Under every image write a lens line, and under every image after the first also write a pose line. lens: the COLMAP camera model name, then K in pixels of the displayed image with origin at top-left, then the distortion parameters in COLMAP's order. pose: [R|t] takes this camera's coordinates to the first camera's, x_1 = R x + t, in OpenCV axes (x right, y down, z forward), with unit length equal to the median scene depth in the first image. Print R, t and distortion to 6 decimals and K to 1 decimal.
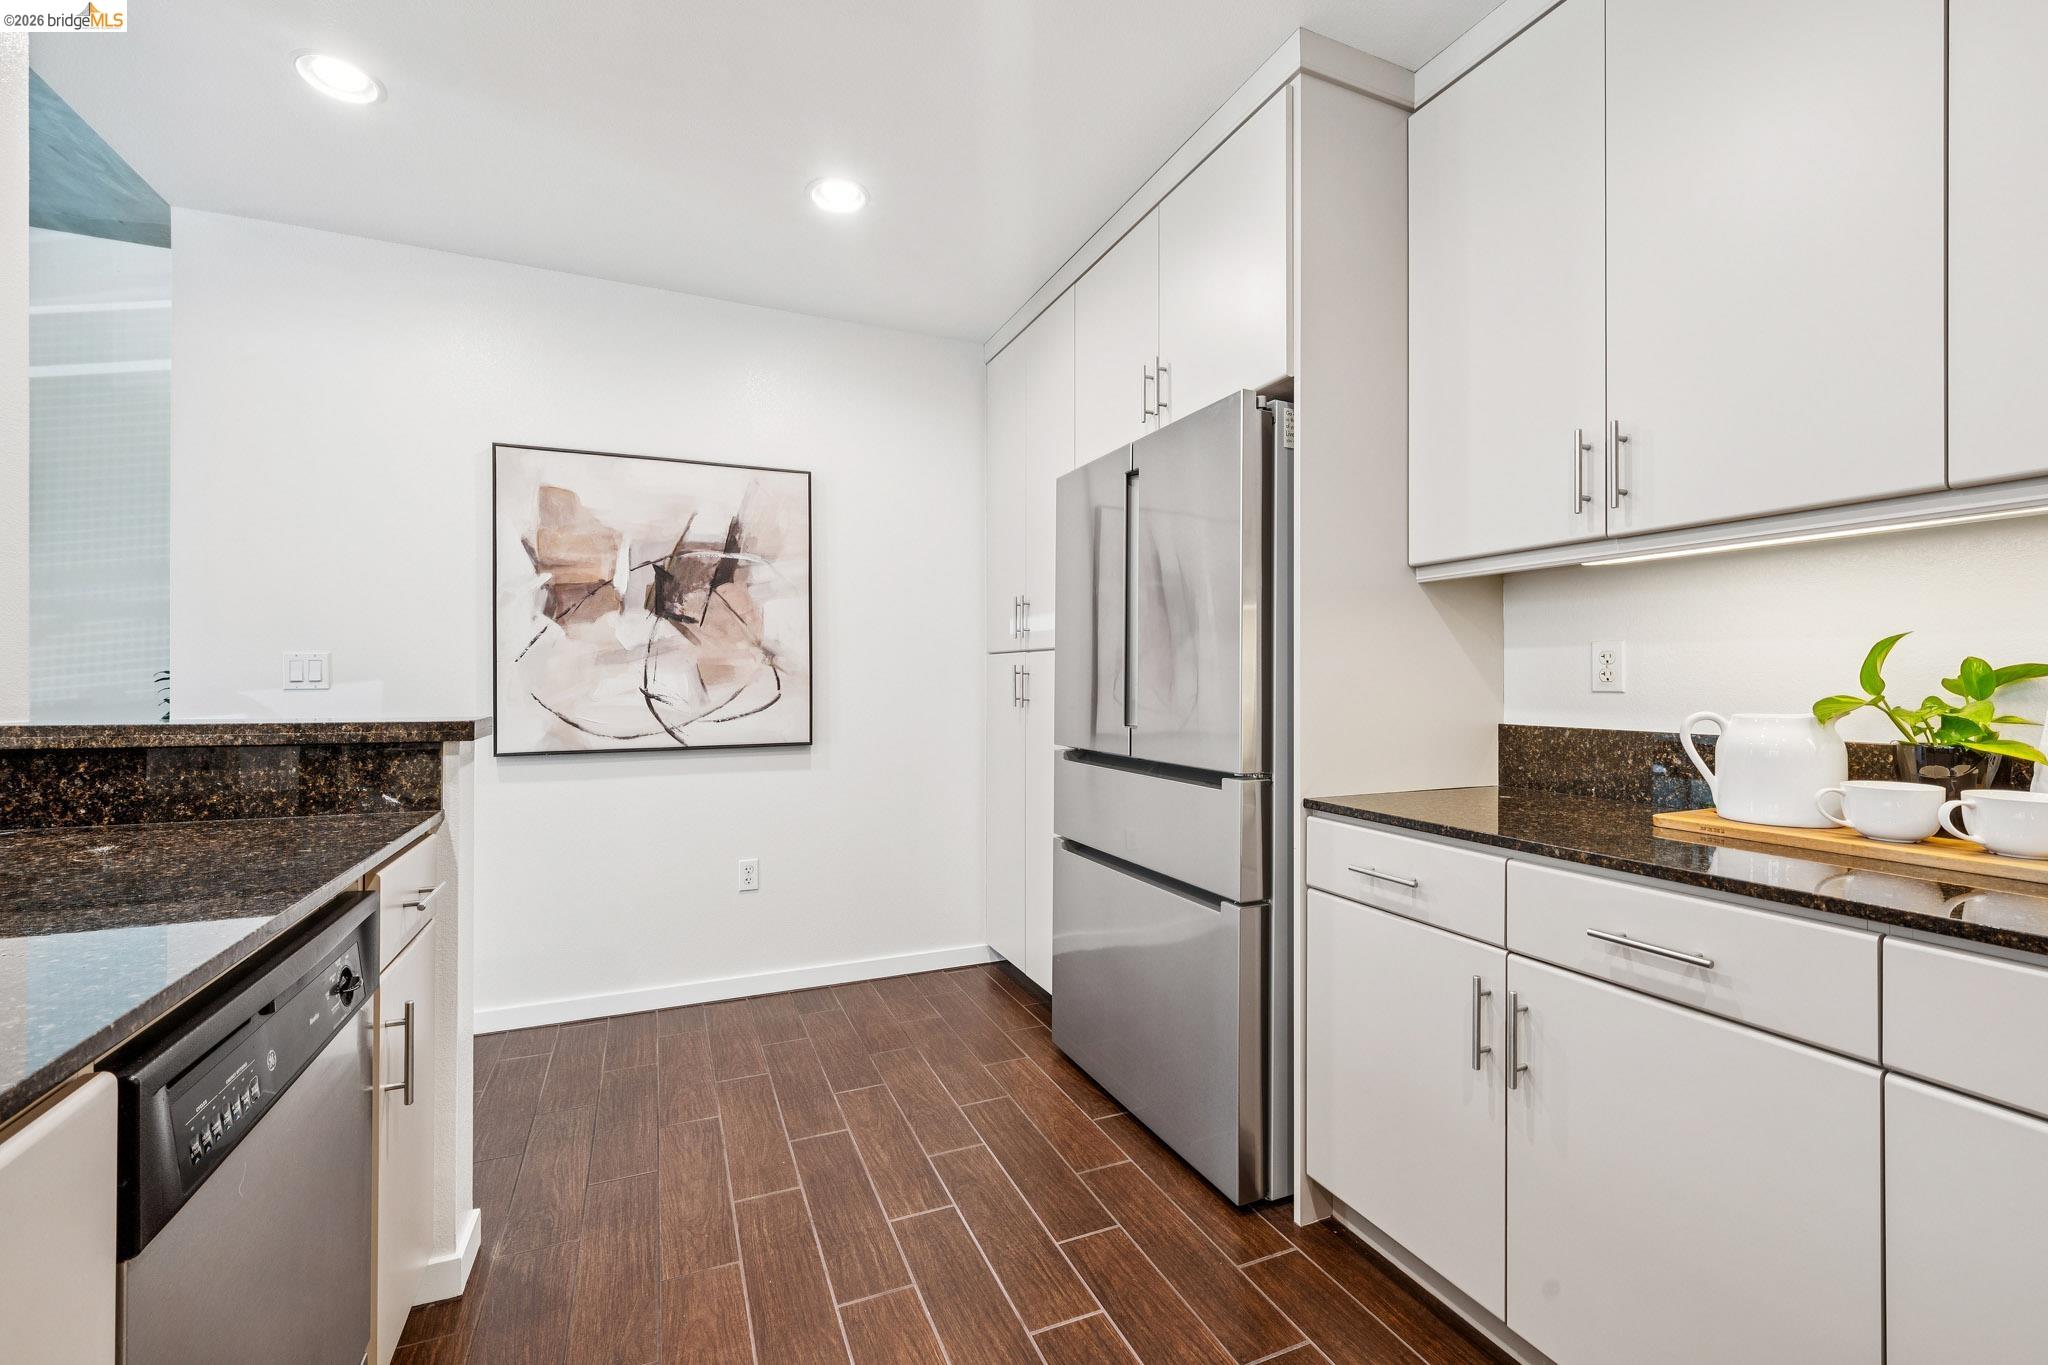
lens RADIAL K [[828.2, 0, 1001.2], [0, 828.2, 677.2], [0, 0, 1]] dist [-0.002422, -0.000586]
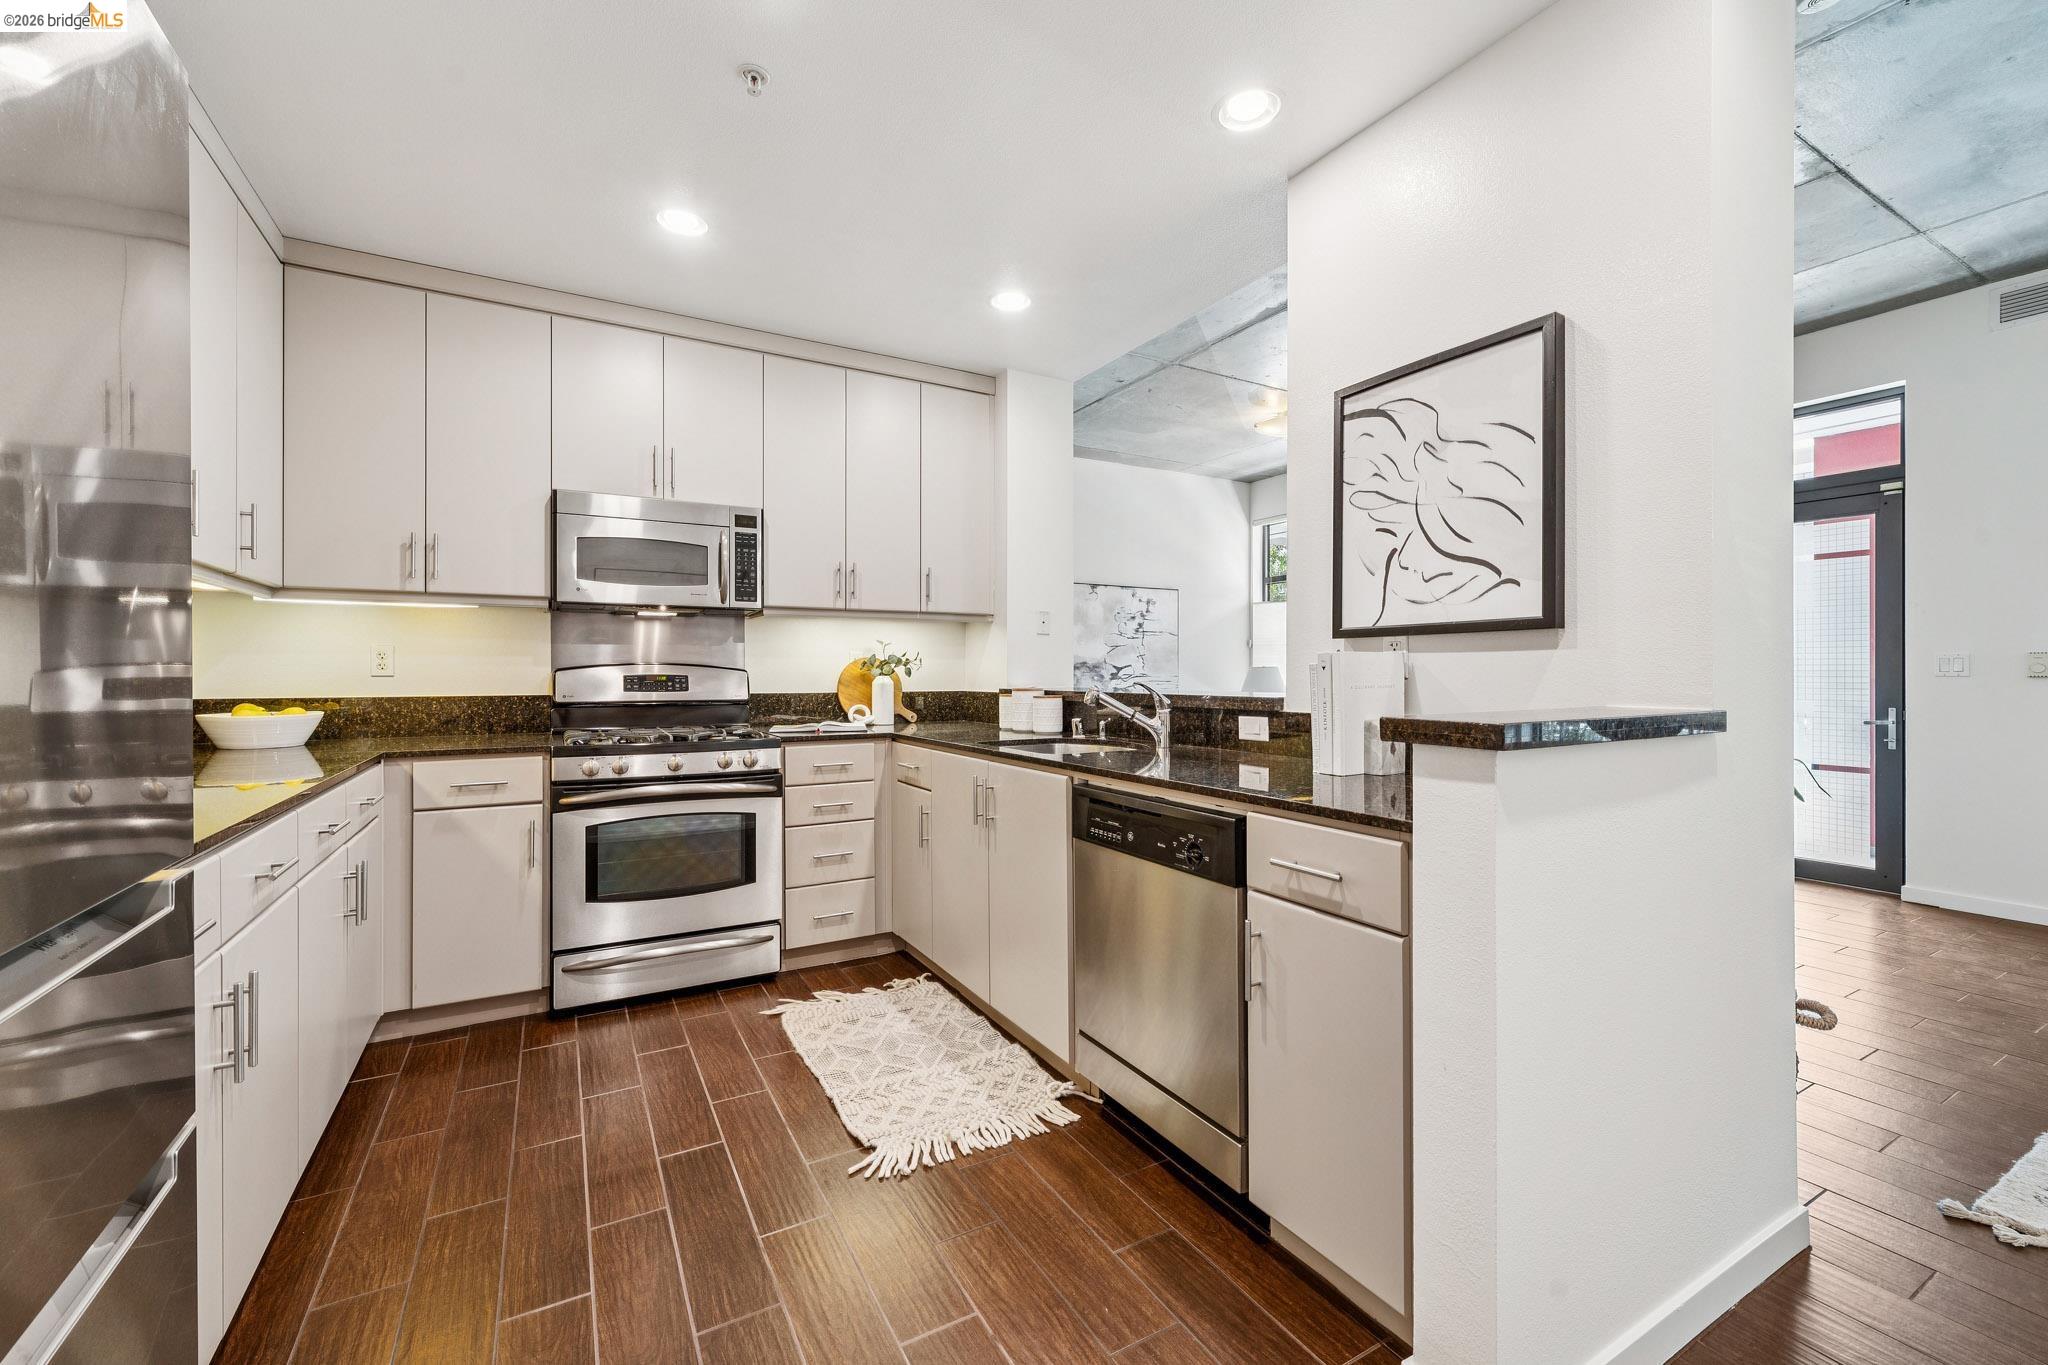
lens RADIAL K [[828.2, 0, 1015.6], [0, 828.2, 674.8], [0, 0, 1]] dist [-0.002422, -0.000586]
pose [[-0.993870, -0.002169, -0.110530, -0.097928], [-0.002342, 0.999996, 0.001435, 0.004983], [0.110526, 0.001685, -0.993872, 1.008956]]
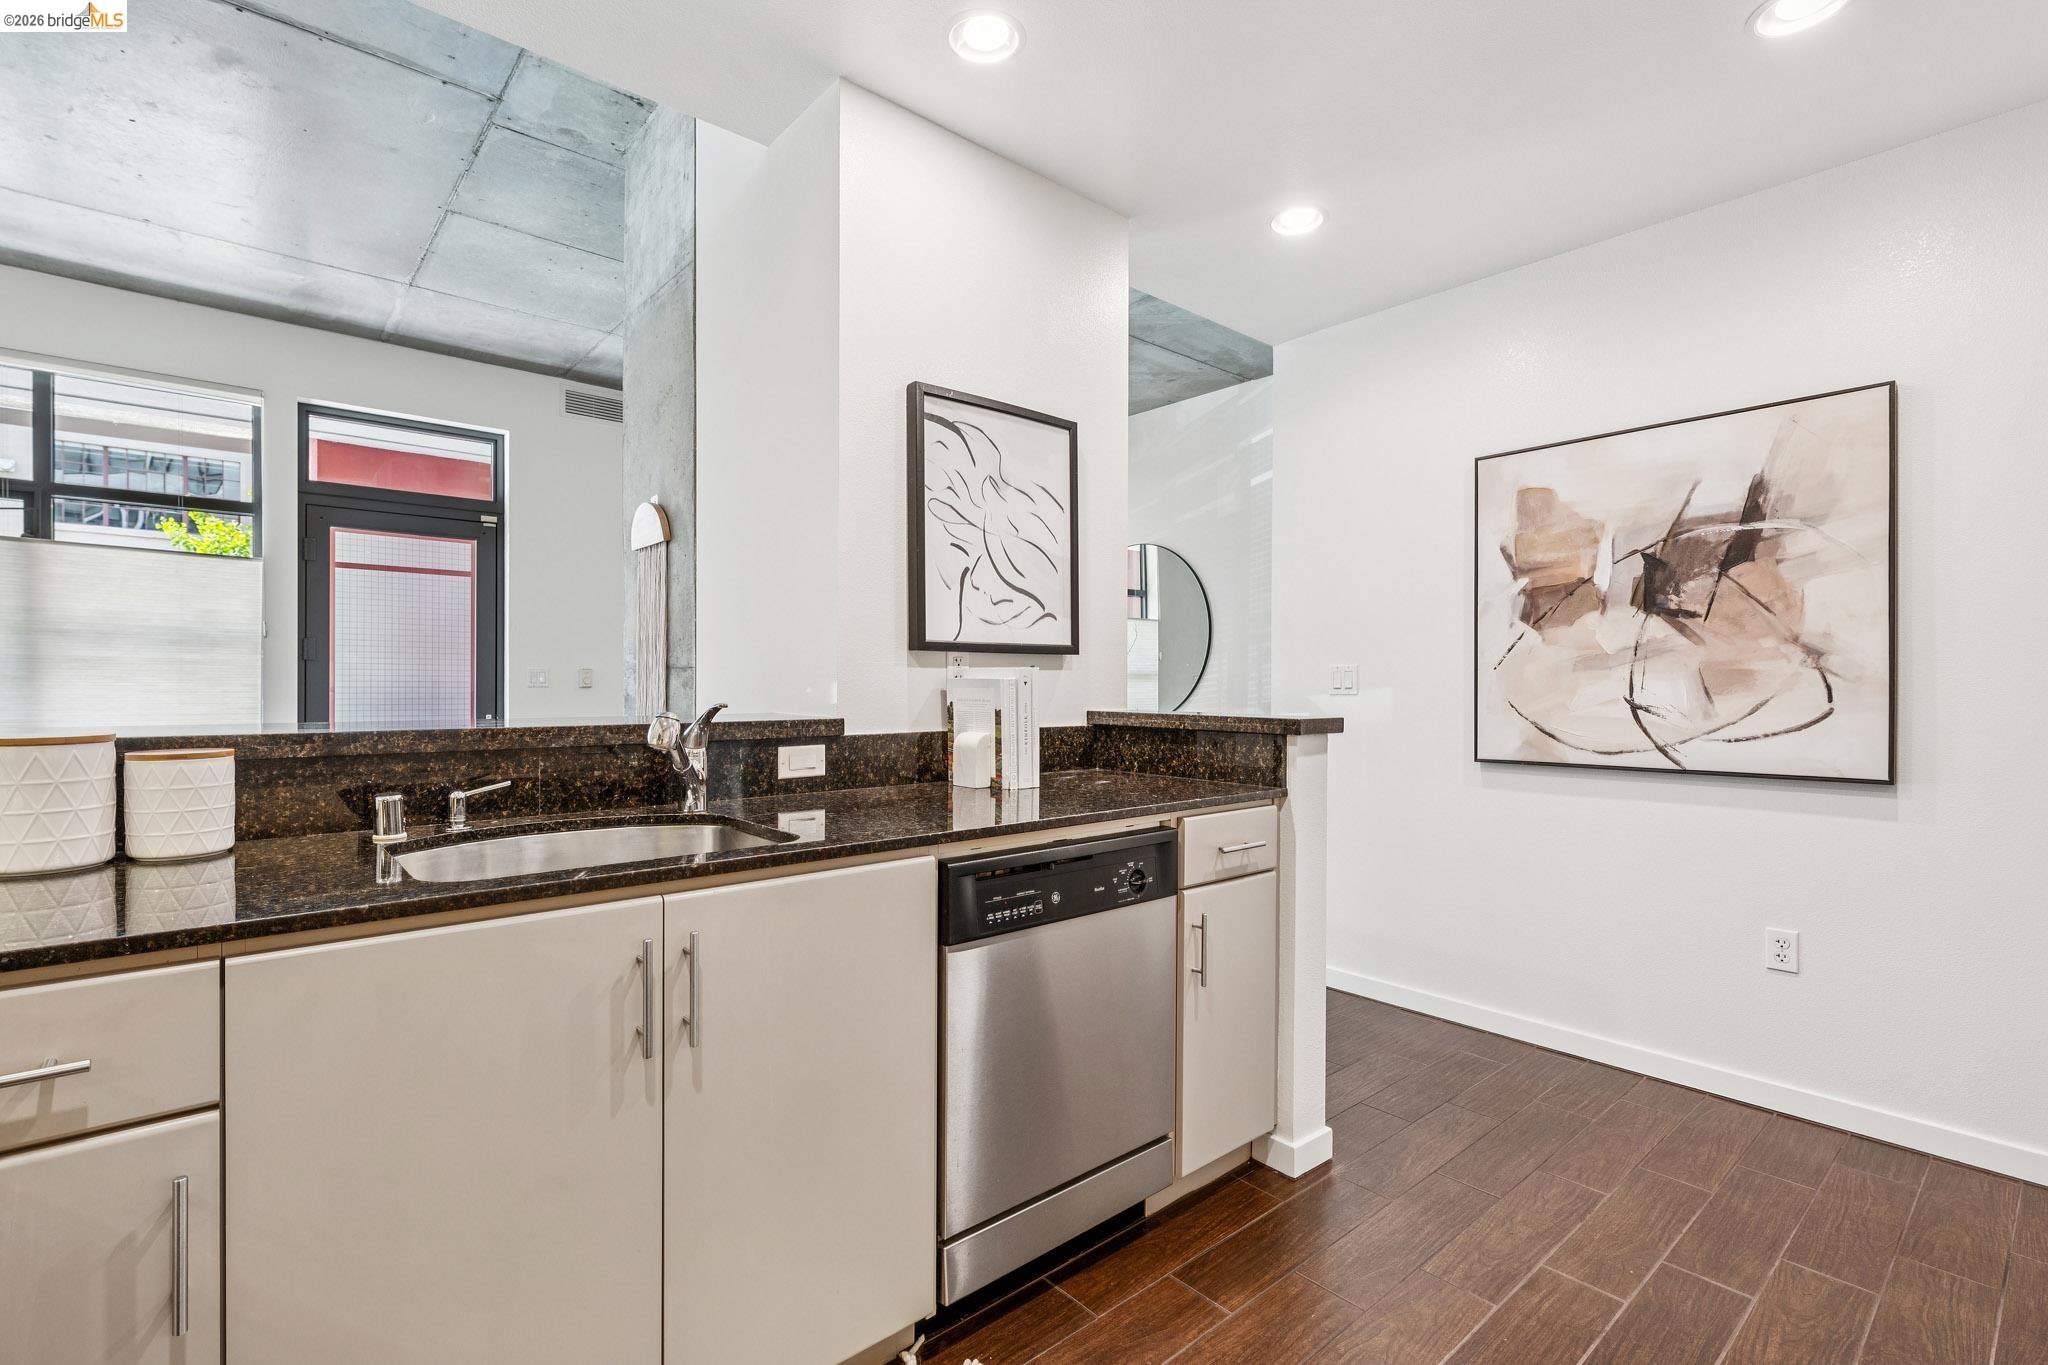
lens RADIAL K [[924.3, 0, 1008.6], [0, 924.3, 691.4], [0, 0, 1]] dist [-0.001136, -0.000039]
pose [[0.295840, 0.005926, -0.955219, 0.309938], [-0.000940, 0.999982, 0.005913, 0.001882], [0.955237, -0.000851, 0.295840, 0.097262]]
